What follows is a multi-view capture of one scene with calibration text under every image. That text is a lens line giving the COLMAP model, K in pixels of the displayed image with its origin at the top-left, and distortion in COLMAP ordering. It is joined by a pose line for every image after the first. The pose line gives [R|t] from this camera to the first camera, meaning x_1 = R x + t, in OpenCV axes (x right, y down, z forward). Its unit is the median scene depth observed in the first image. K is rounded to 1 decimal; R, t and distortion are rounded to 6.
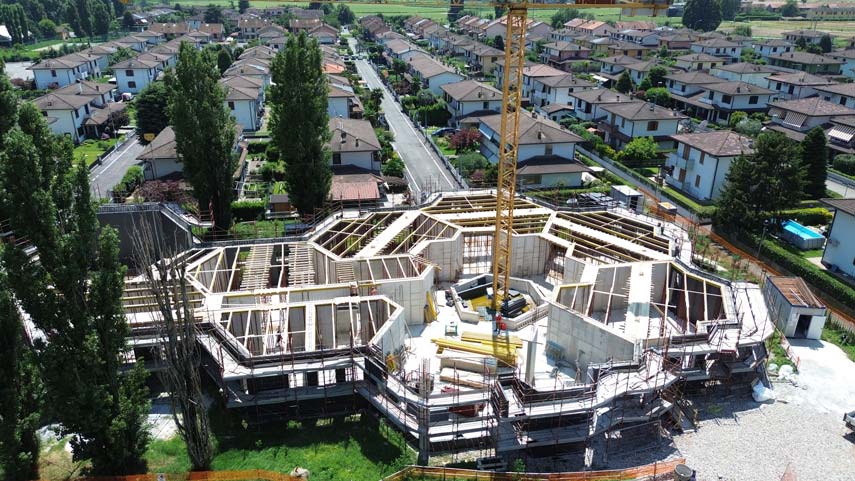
lens RADIAL K [[599.4, 0, 427.5], [0, 599.4, 240.5], [0, 0, 1]] dist [0.085526, -0.073425]
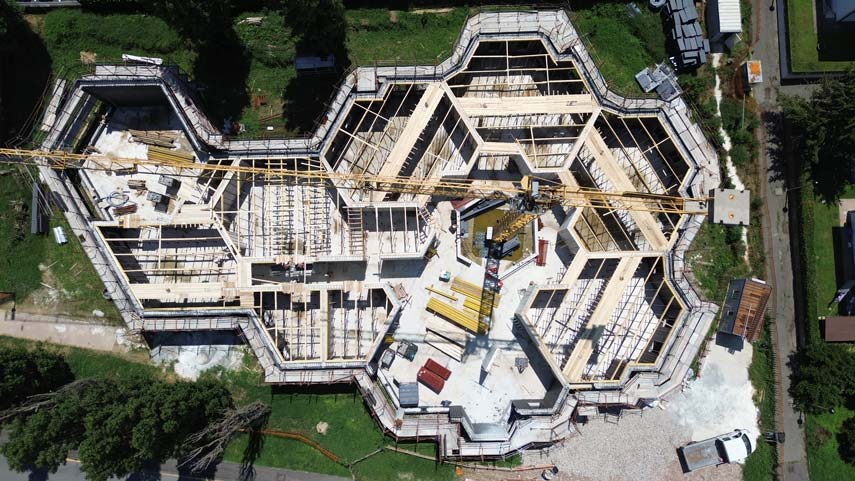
lens RADIAL K [[599.4, 0, 427.5], [0, 599.4, 240.5], [0, 0, 1]] dist [0.085526, -0.073425]
pose [[0.988026, 0.152597, -0.022771, 0.018024], [-0.051926, 0.467865, 0.882273, -0.755768], [0.145286, -0.870526, 0.470187, 0.407118]]
